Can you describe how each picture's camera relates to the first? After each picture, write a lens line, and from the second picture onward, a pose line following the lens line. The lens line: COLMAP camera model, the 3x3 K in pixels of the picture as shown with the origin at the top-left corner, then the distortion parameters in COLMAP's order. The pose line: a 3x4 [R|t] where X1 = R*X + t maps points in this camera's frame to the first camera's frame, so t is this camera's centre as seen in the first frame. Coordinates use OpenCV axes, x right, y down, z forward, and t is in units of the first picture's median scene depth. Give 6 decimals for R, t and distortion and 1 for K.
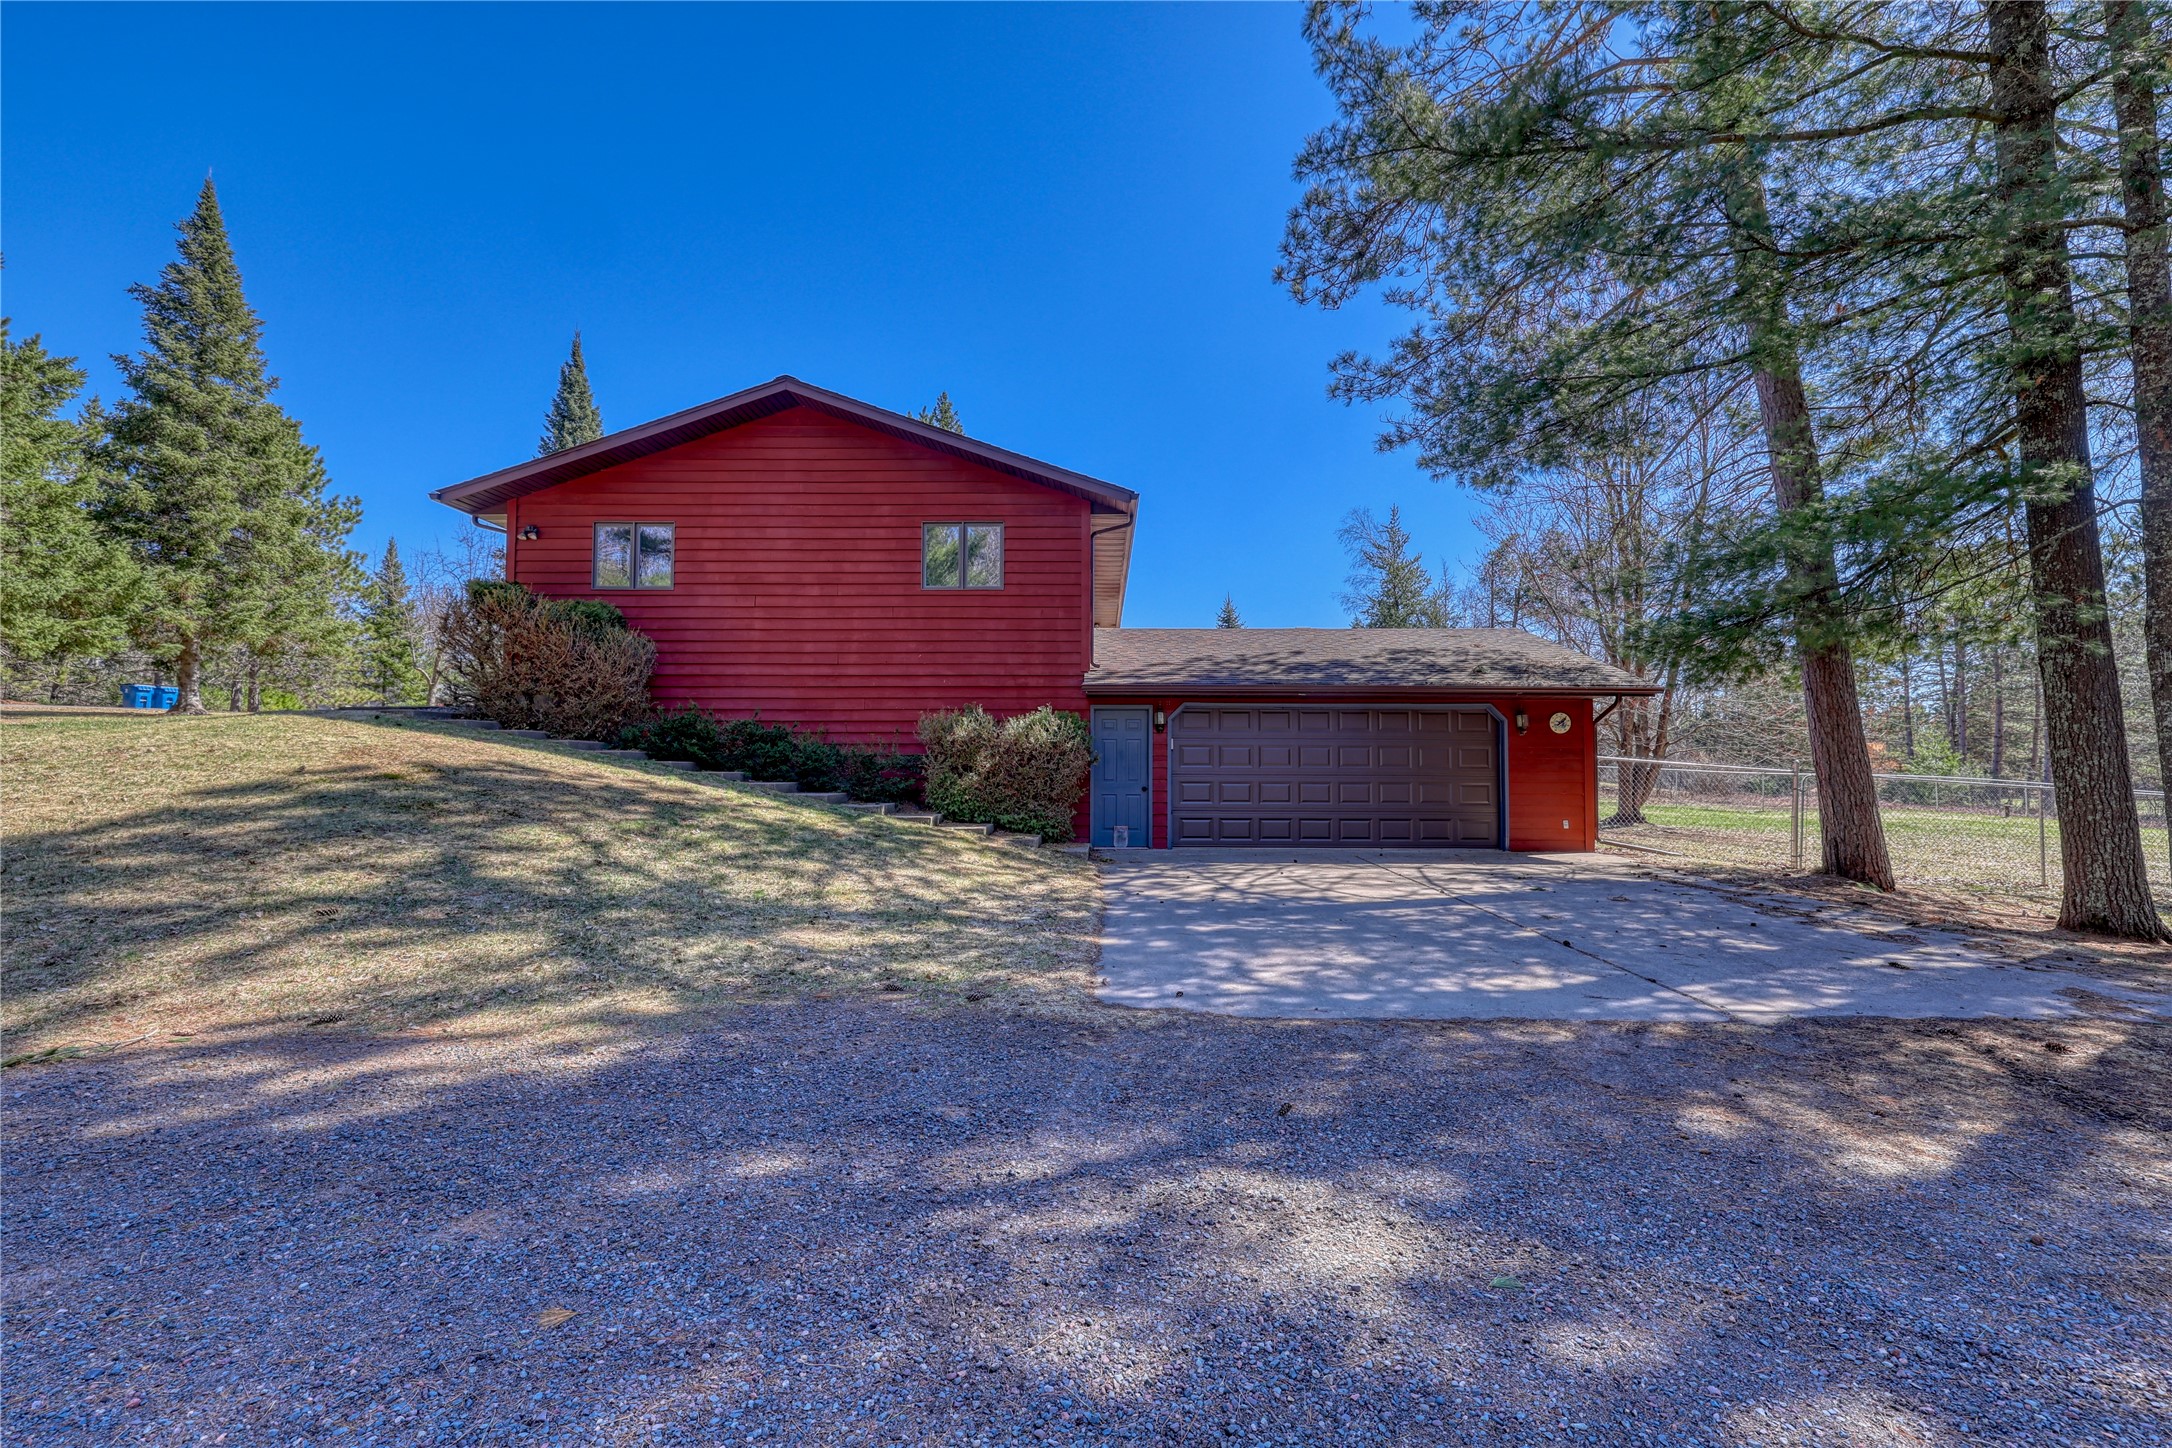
lens RADIAL K [[924.2, 0, 1083.8], [0, 924.2, 727.6], [0, 0, 1]] dist [0.005036, 0.000746]
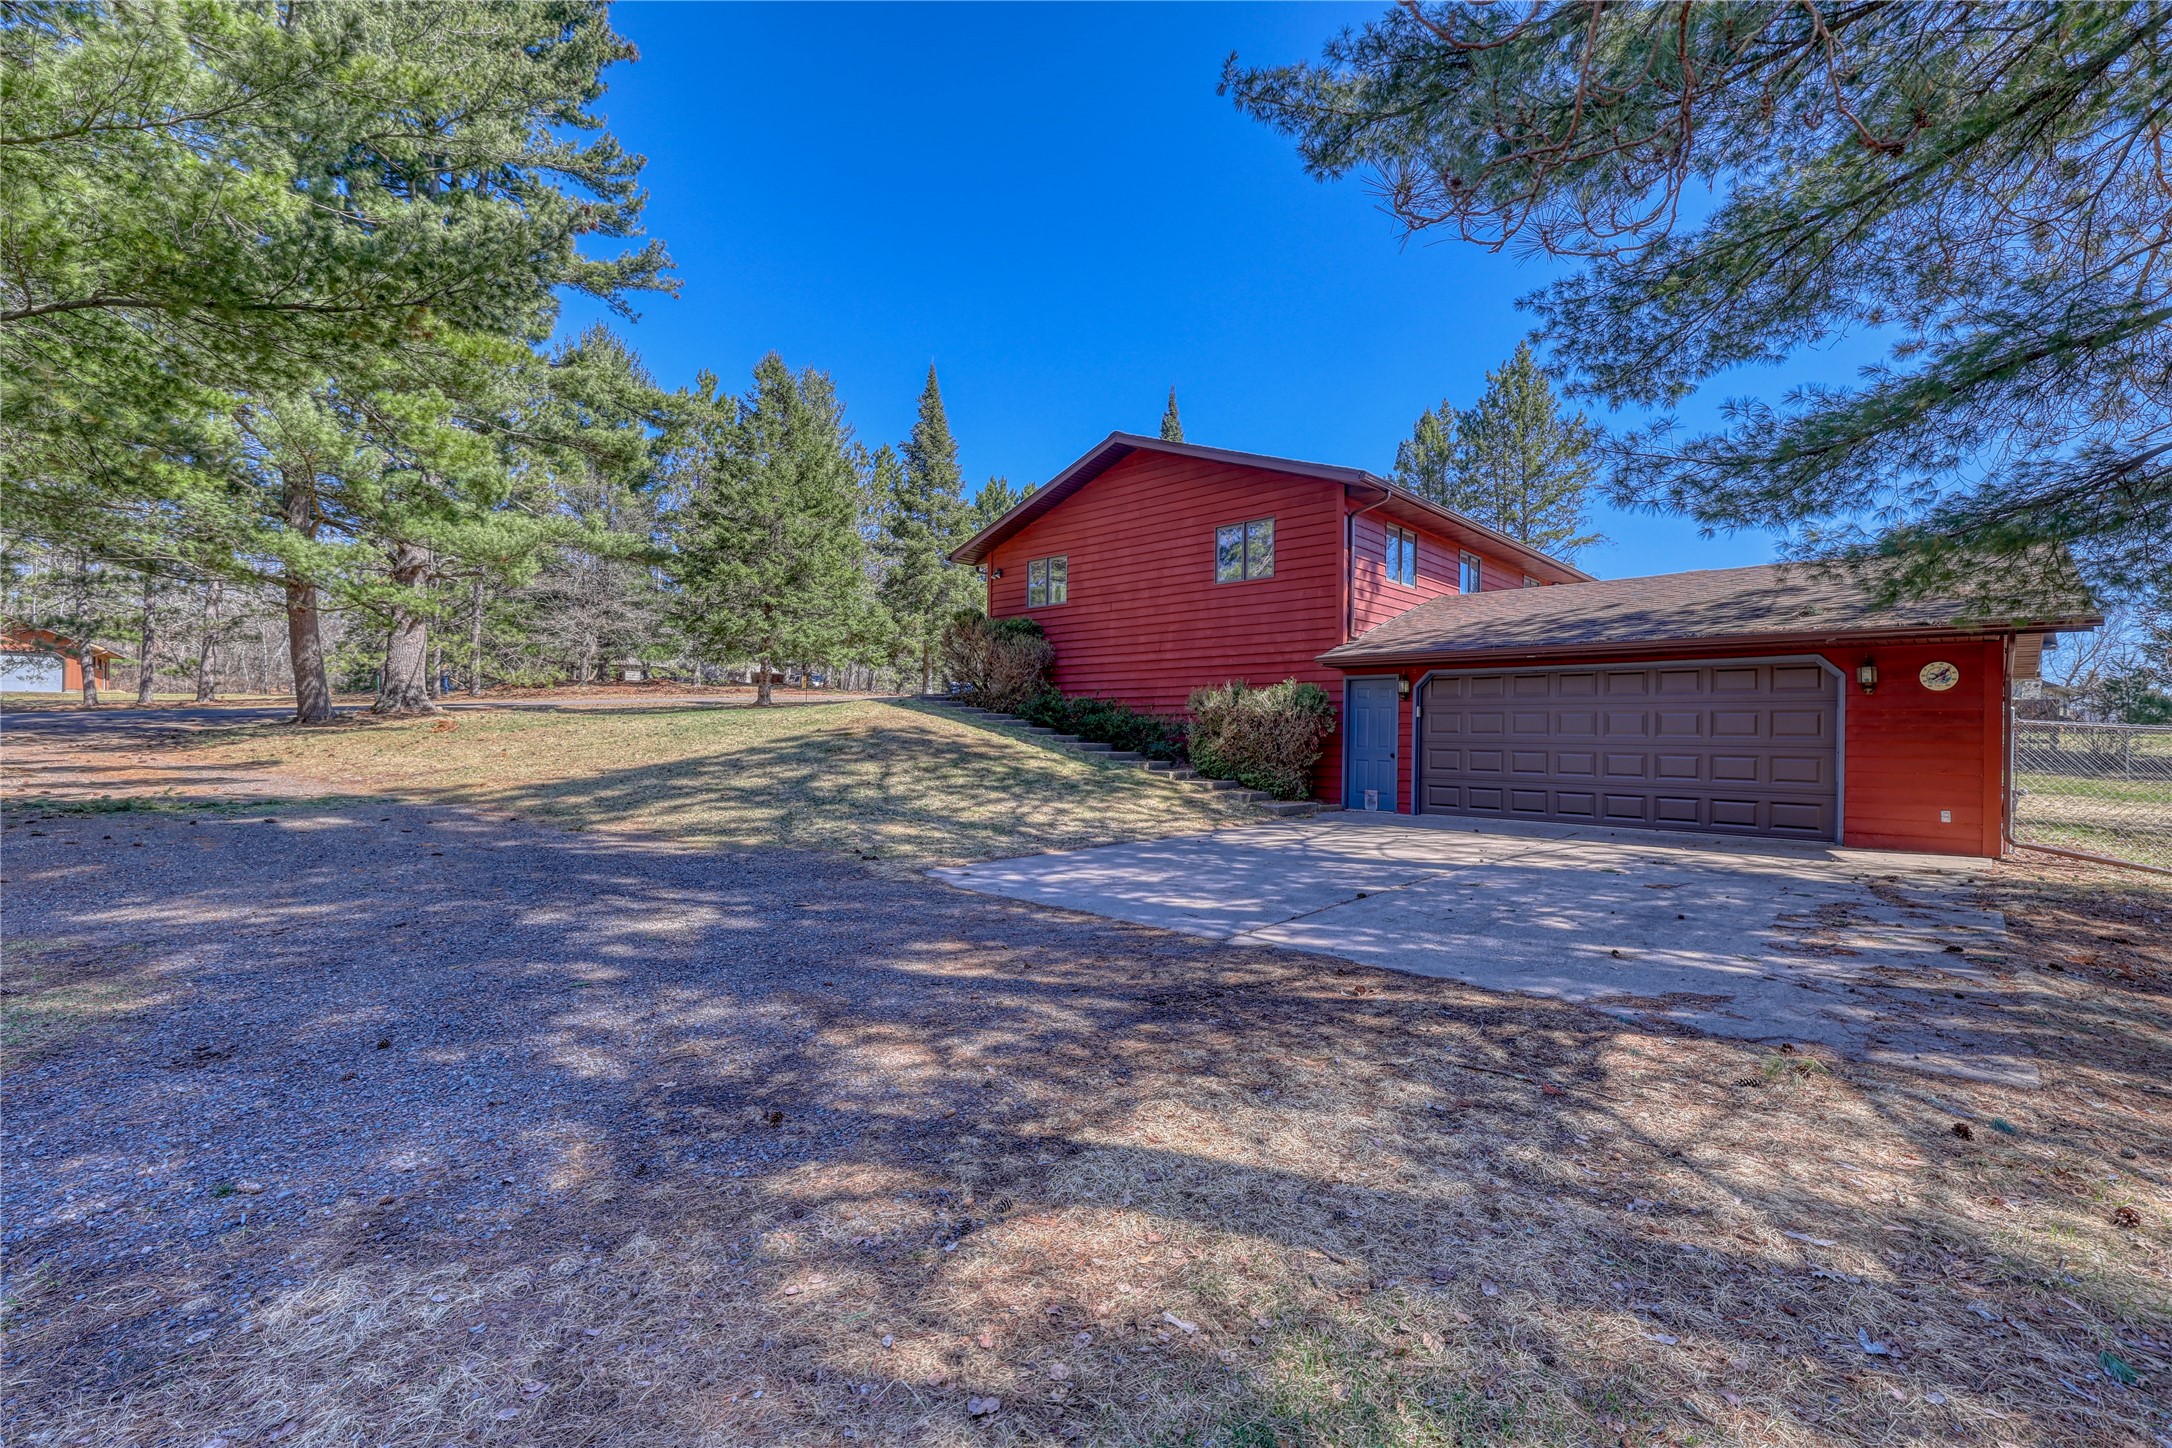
lens RADIAL K [[924.2, 0, 1085.7], [0, 924.2, 734.4], [0, 0, 1]] dist [0.005036, 0.000746]
pose [[0.726462, 0.005742, -0.687182, 0.526110], [0.020038, 0.999363, 0.029534, 0.005729], [0.686914, -0.035225, 0.725884, 0.011913]]
